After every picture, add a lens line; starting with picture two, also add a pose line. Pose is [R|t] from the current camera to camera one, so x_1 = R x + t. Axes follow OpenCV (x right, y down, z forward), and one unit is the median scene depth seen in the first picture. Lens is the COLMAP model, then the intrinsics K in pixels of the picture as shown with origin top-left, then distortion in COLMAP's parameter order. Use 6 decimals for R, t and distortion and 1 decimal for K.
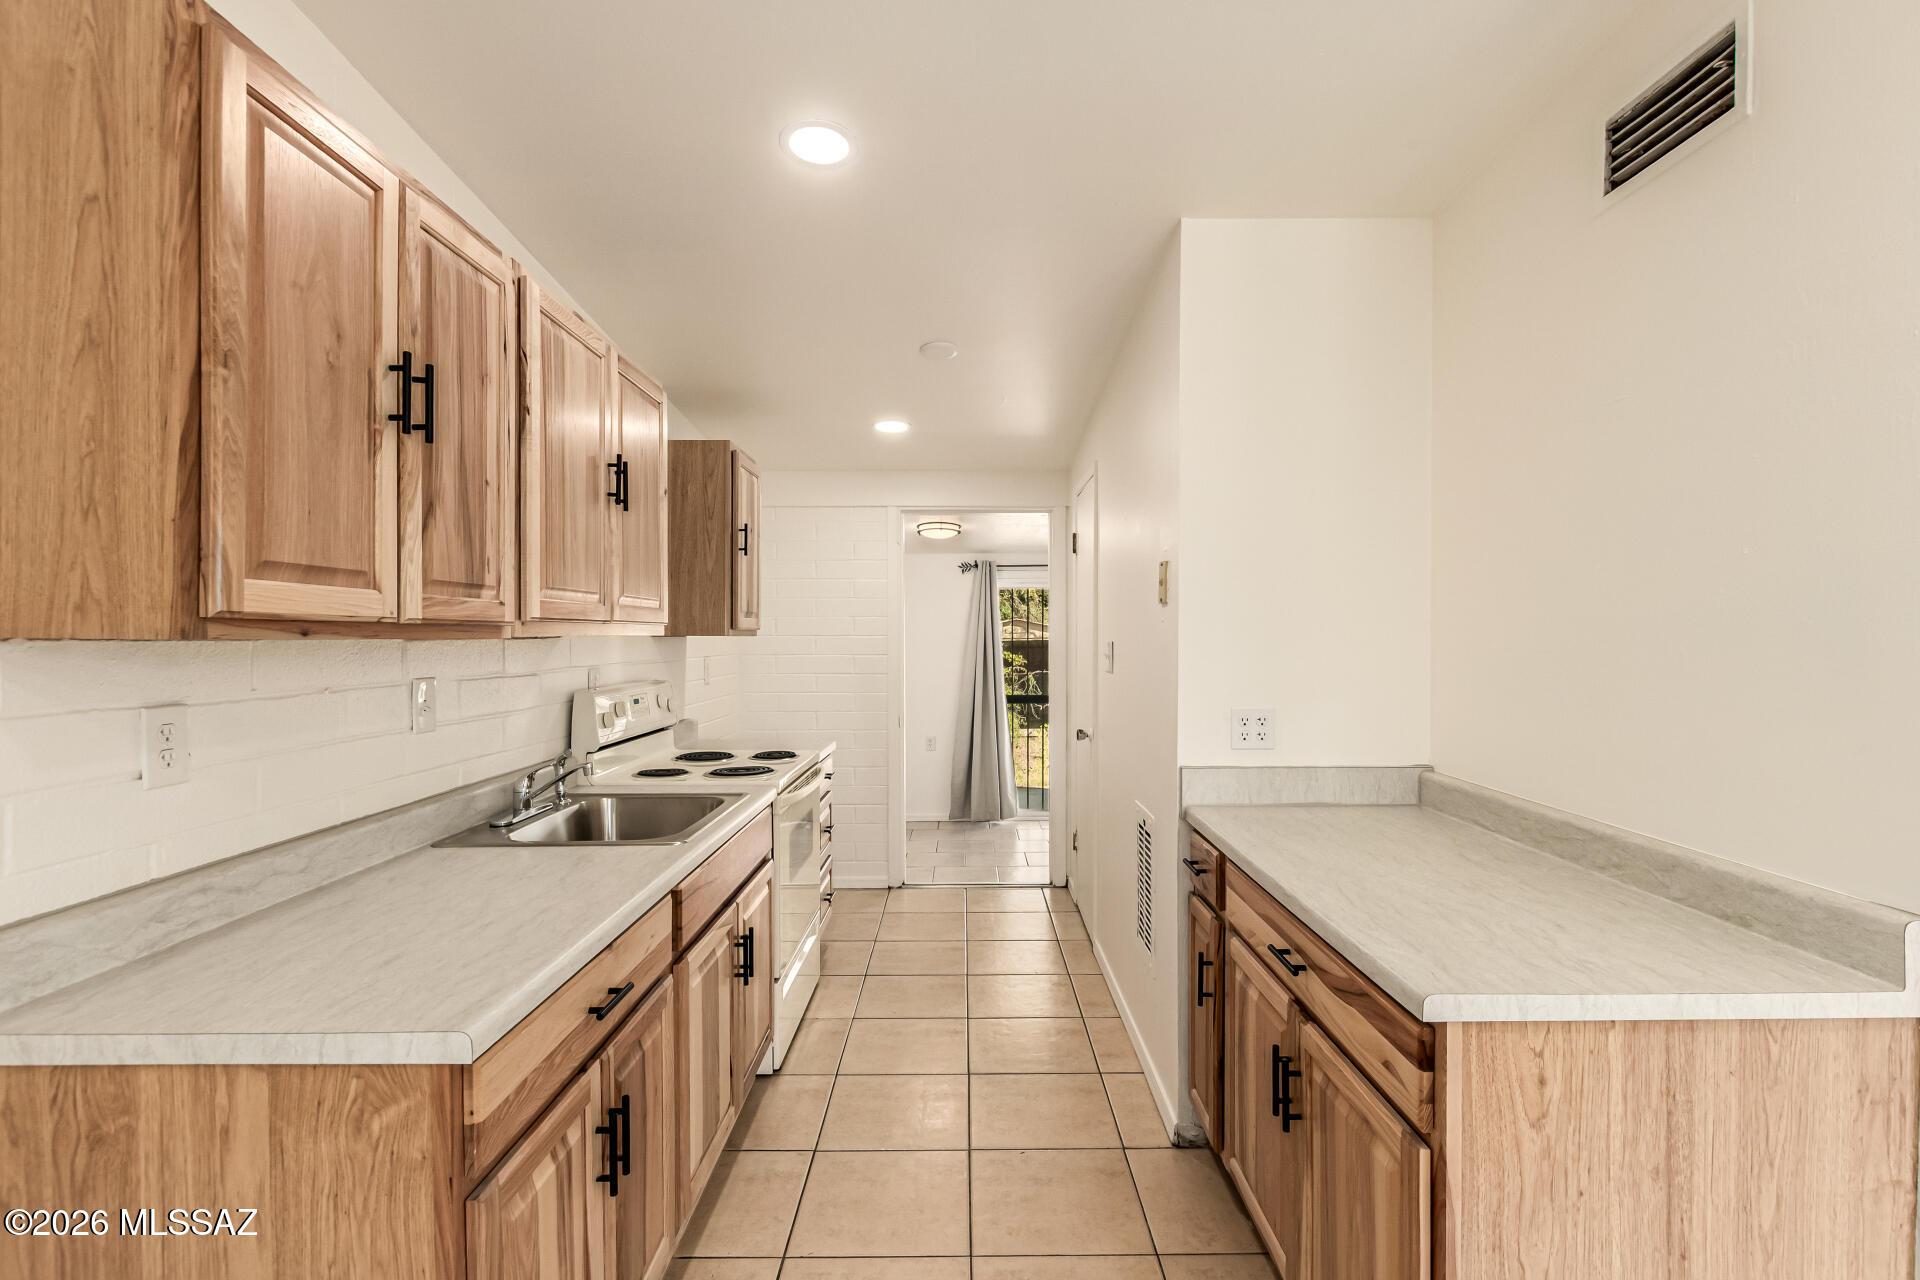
lens RADIAL K [[898.4, 0, 958.3], [0, 898.4, 642.3], [0, 0, 1]] dist [-0.001088, -0.001821]
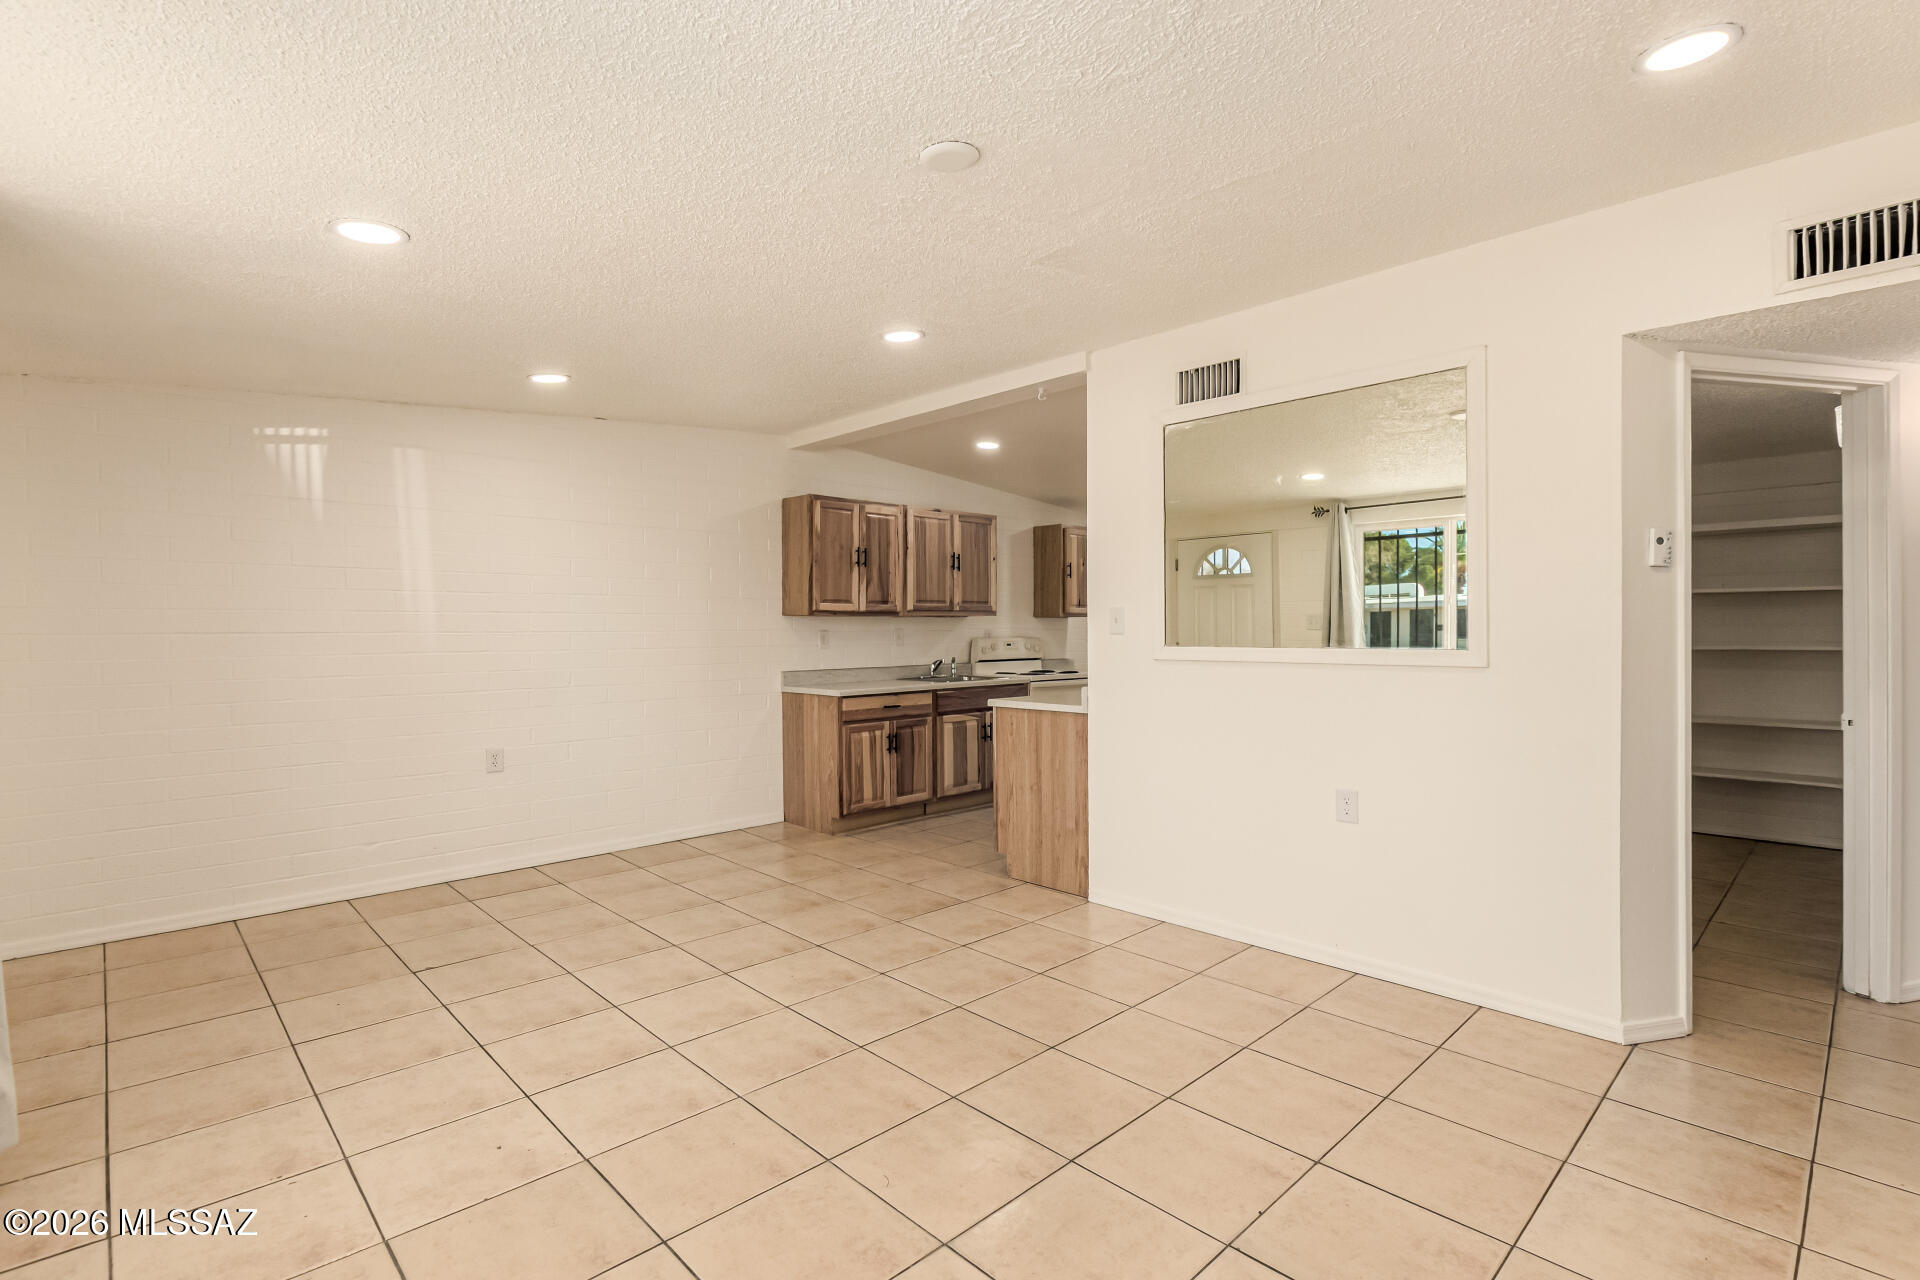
lens RADIAL K [[898.4, 0, 955.3], [0, 898.4, 632.8], [0, 0, 1]] dist [-0.001088, -0.001821]
pose [[0.690191, 0.004026, -0.723616, 2.898811], [-0.003768, 0.999991, 0.001970, 0.070892], [0.723617, 0.001367, 0.690200, -1.660164]]
